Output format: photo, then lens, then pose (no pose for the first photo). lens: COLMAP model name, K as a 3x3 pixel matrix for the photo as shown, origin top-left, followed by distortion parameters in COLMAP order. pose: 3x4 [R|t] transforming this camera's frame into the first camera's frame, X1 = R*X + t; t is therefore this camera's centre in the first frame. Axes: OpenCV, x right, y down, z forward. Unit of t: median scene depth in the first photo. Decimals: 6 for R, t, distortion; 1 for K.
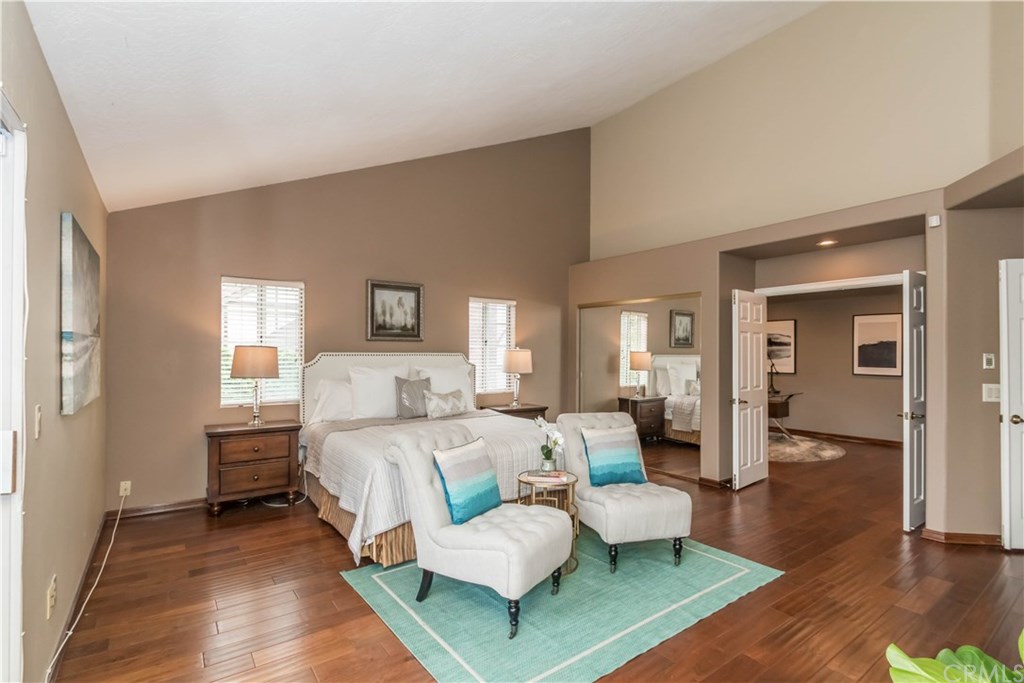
lens RADIAL K [[478.0, 0, 513.2], [0, 478.0, 338.2], [0, 0, 1]] dist [0.001261, -0.006978]
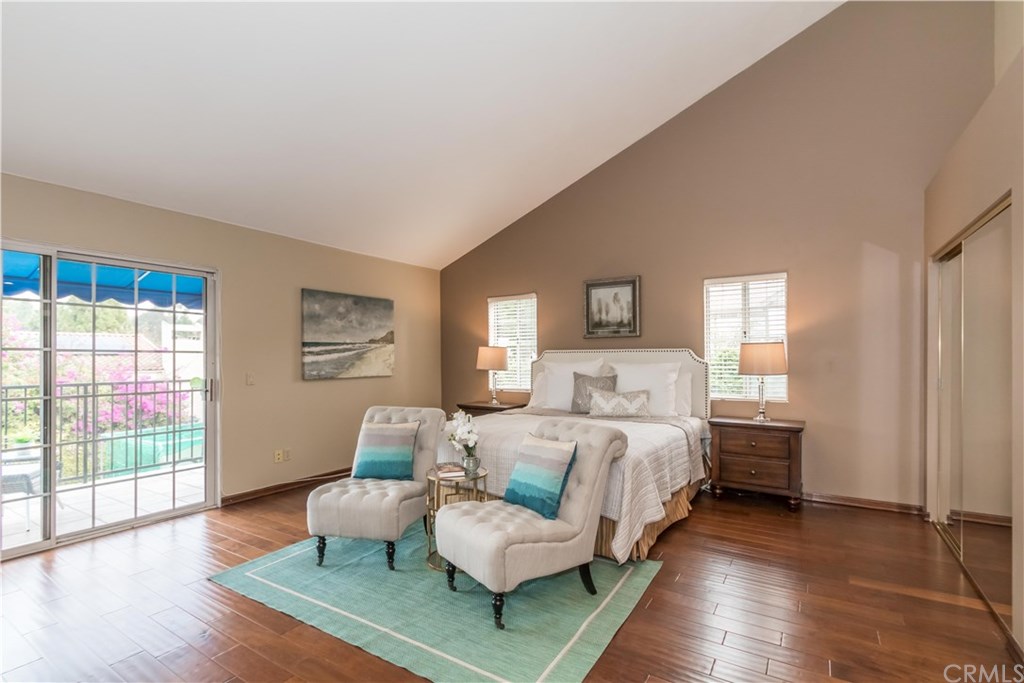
lens RADIAL K [[478.0, 0, 513.5], [0, 478.0, 352.3], [0, 0, 1]] dist [0.001261, -0.006978]
pose [[0.373763, -0.008499, -0.927485, 0.603183], [0.042648, 0.999058, 0.008031, 0.019981], [0.926543, -0.042557, 0.373774, 0.432547]]
